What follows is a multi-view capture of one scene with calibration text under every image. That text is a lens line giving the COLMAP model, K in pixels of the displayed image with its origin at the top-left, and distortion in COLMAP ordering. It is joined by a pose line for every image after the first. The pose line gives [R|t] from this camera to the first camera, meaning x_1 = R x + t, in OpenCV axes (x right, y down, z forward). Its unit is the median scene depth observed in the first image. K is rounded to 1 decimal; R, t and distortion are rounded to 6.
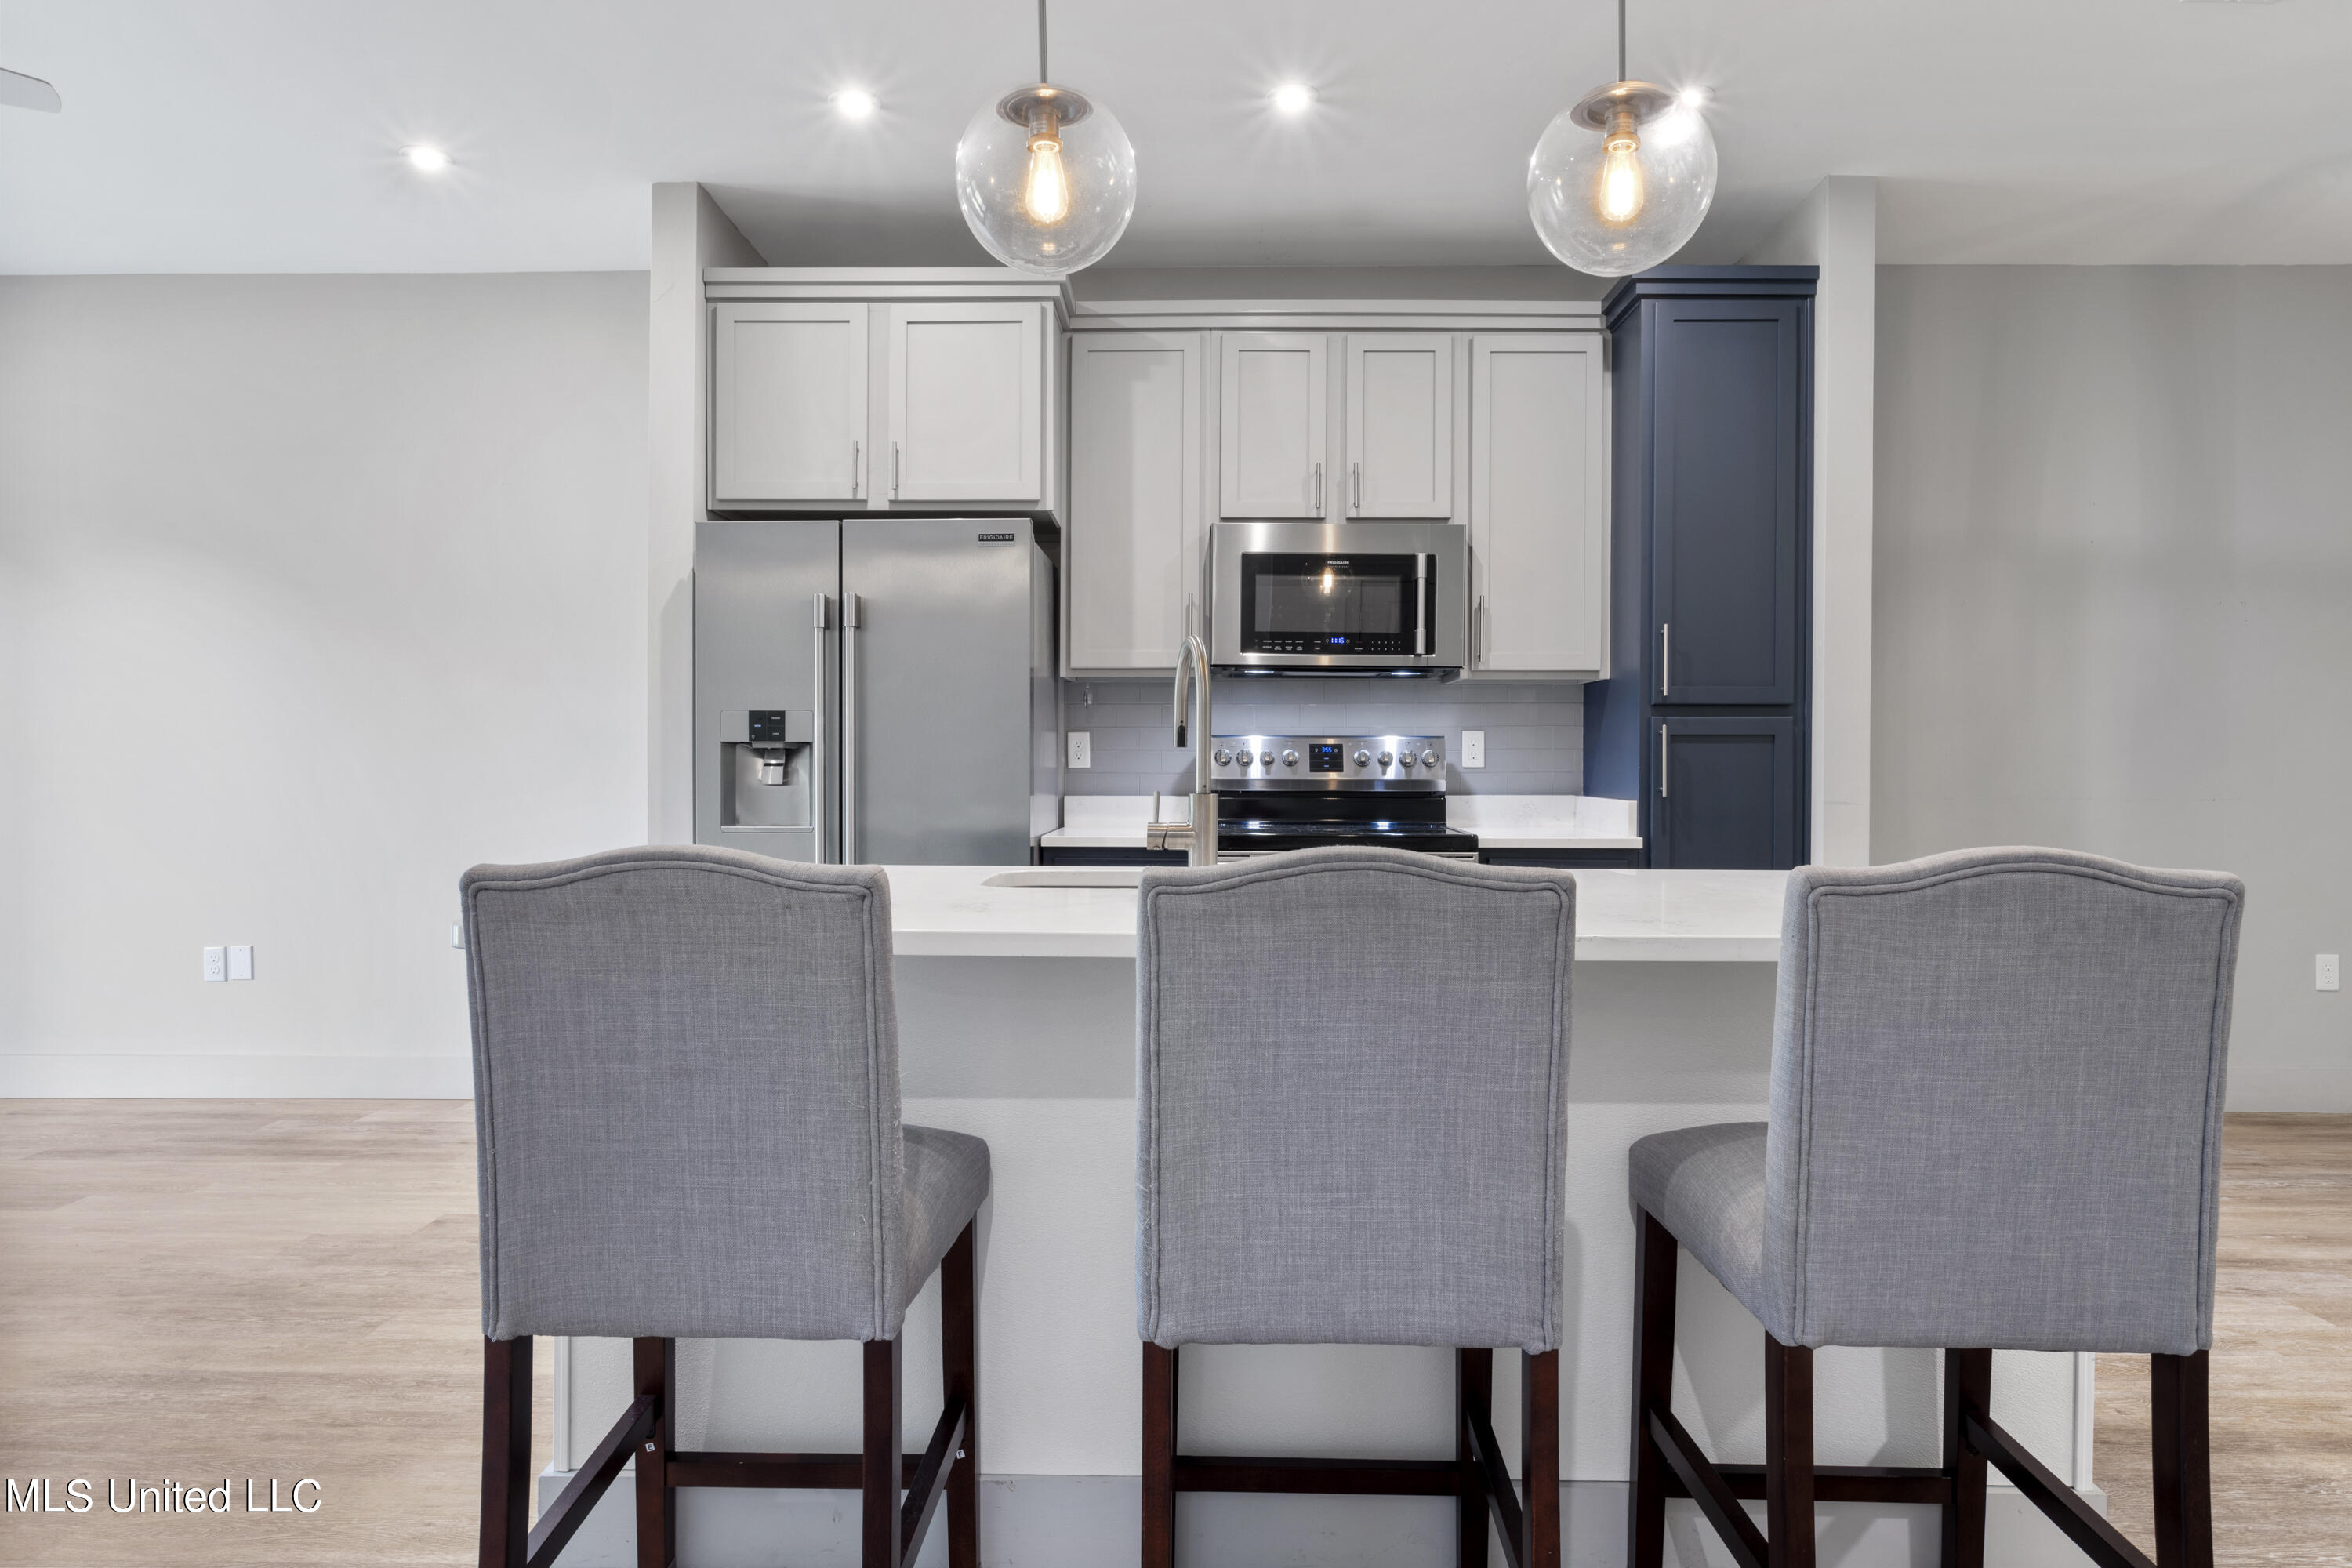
lens RADIAL K [[1408.9, 0, 1177.8], [0, 1408.9, 768.6], [0, 0, 1]] dist [-0.014849, 0.007161]
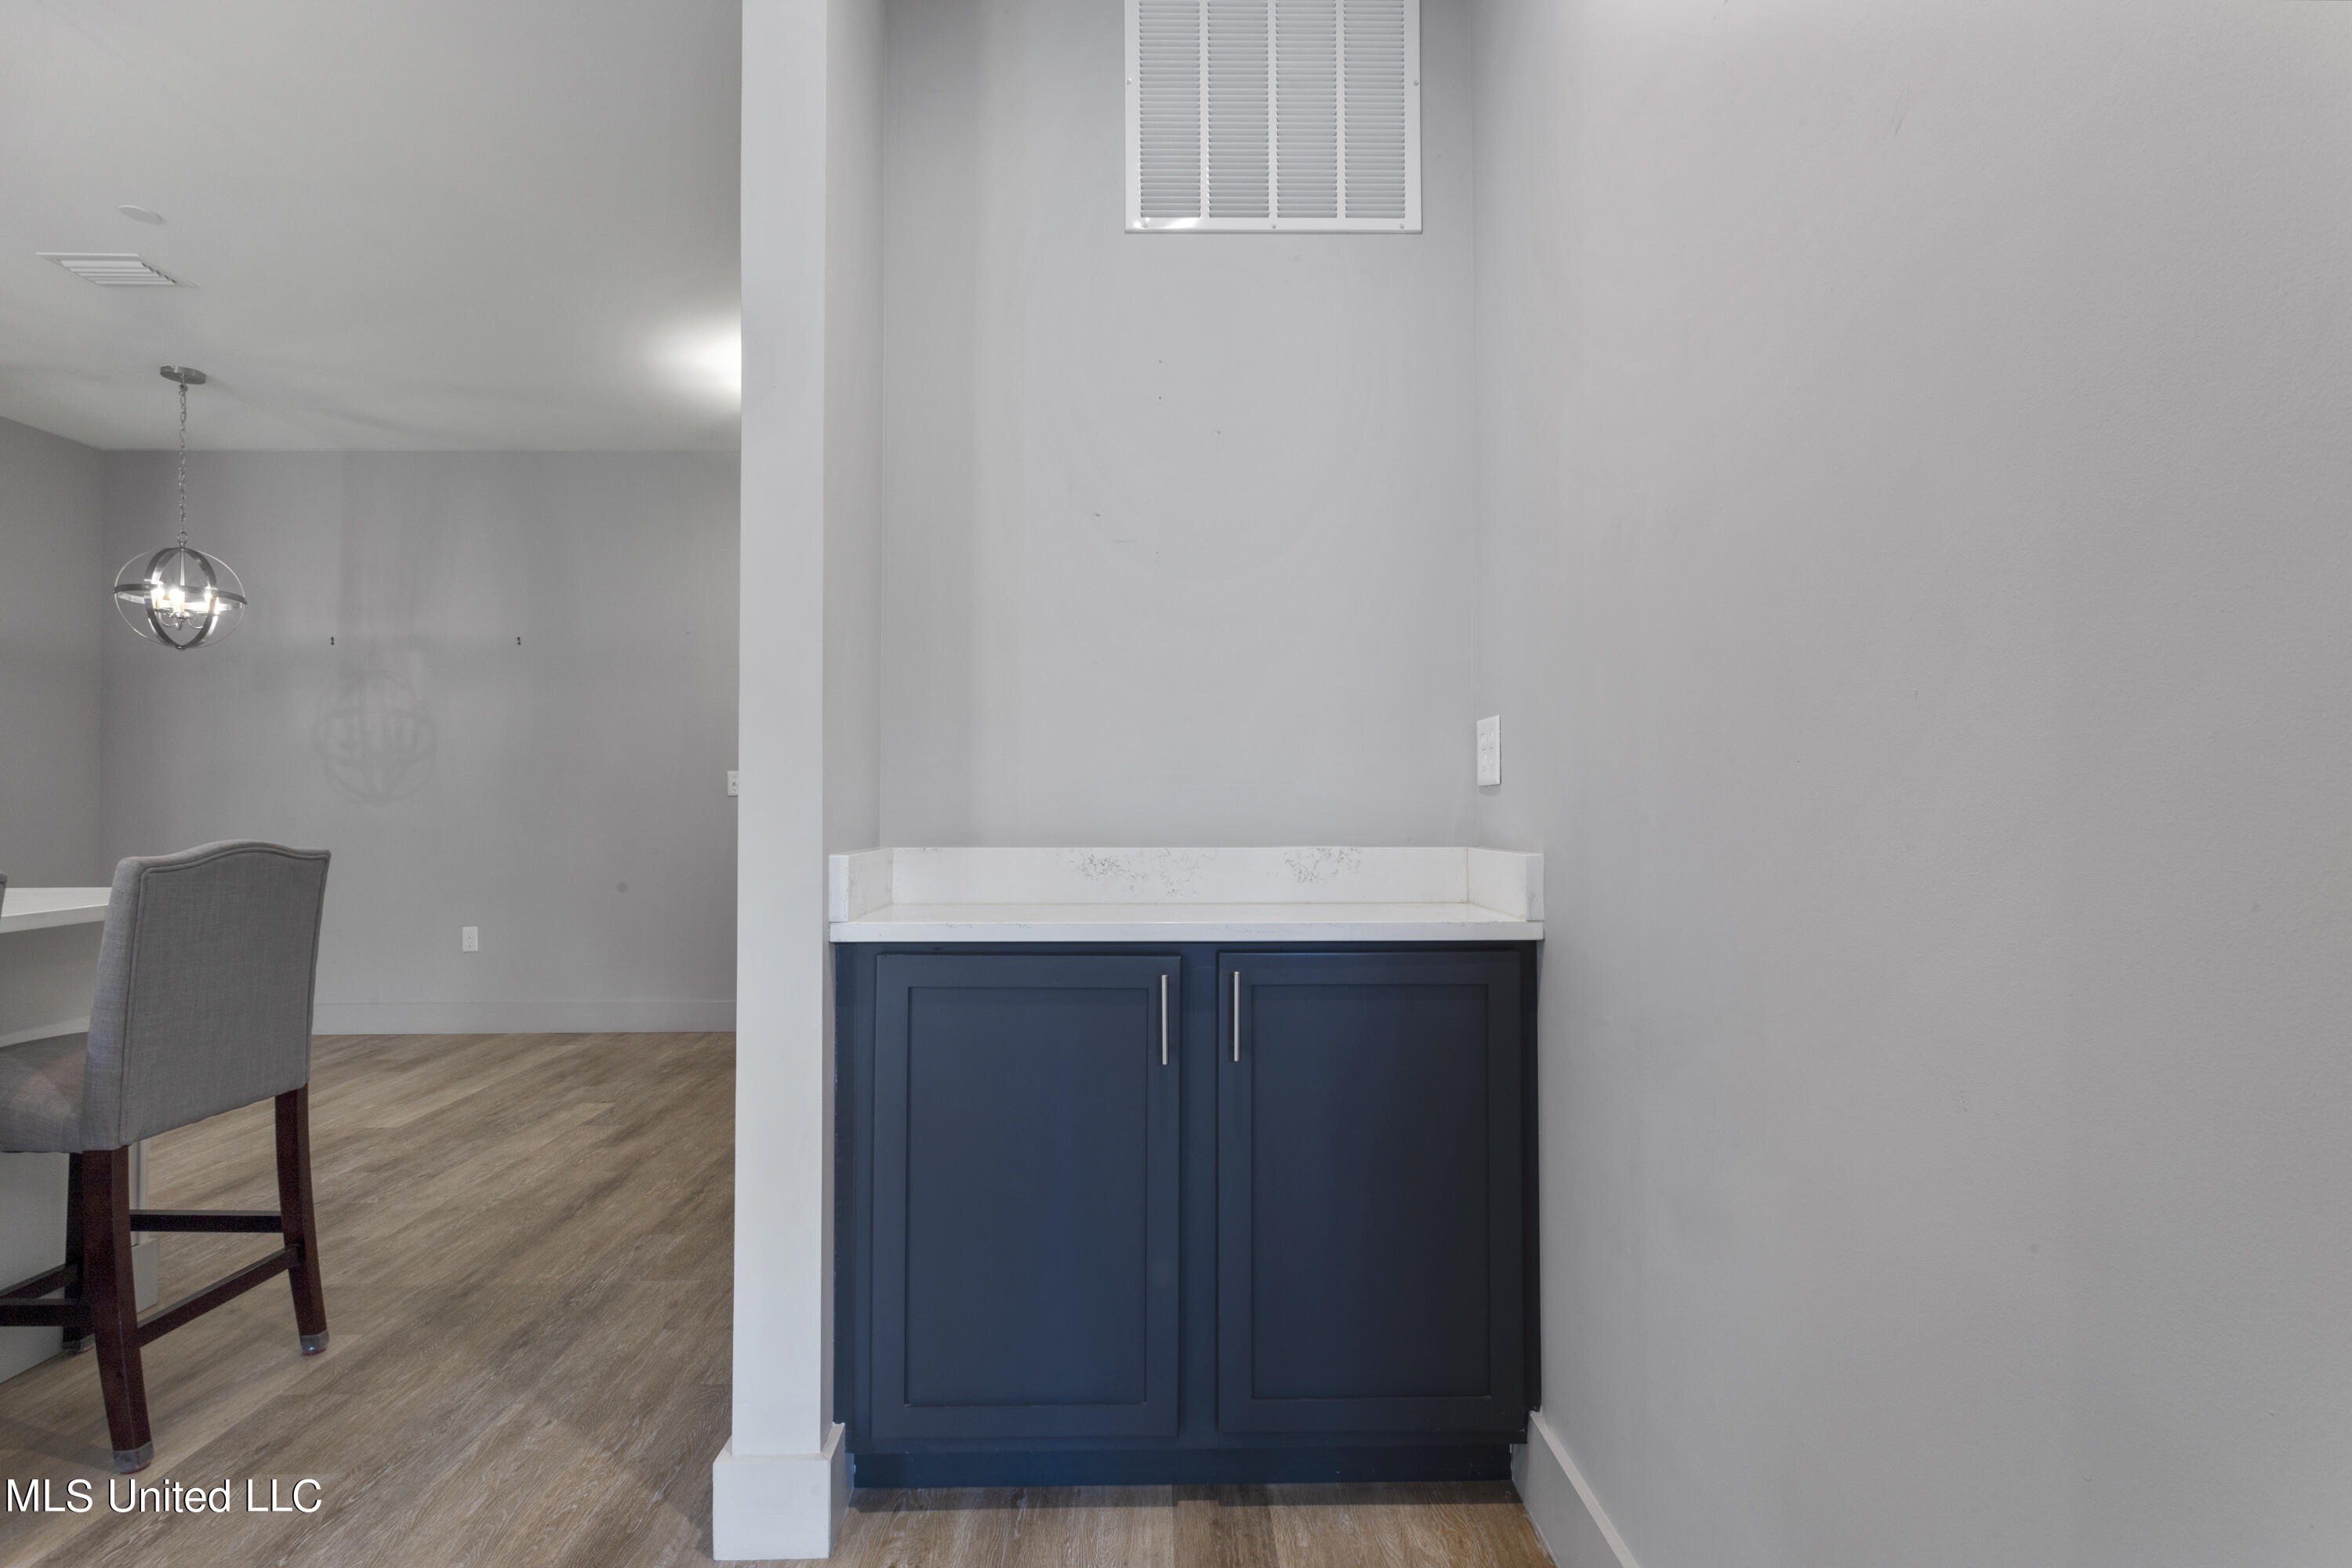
lens RADIAL K [[1115.0, 0, 1171.7], [0, 1115.0, 764.5], [0, 0, 1]] dist [-0.001685, 0.003204]
pose [[-0.034624, 0.019657, 0.999207, -0.326813], [0.008666, 0.999775, -0.019368, -0.001961], [-0.999363, 0.007988, -0.034786, -0.070940]]
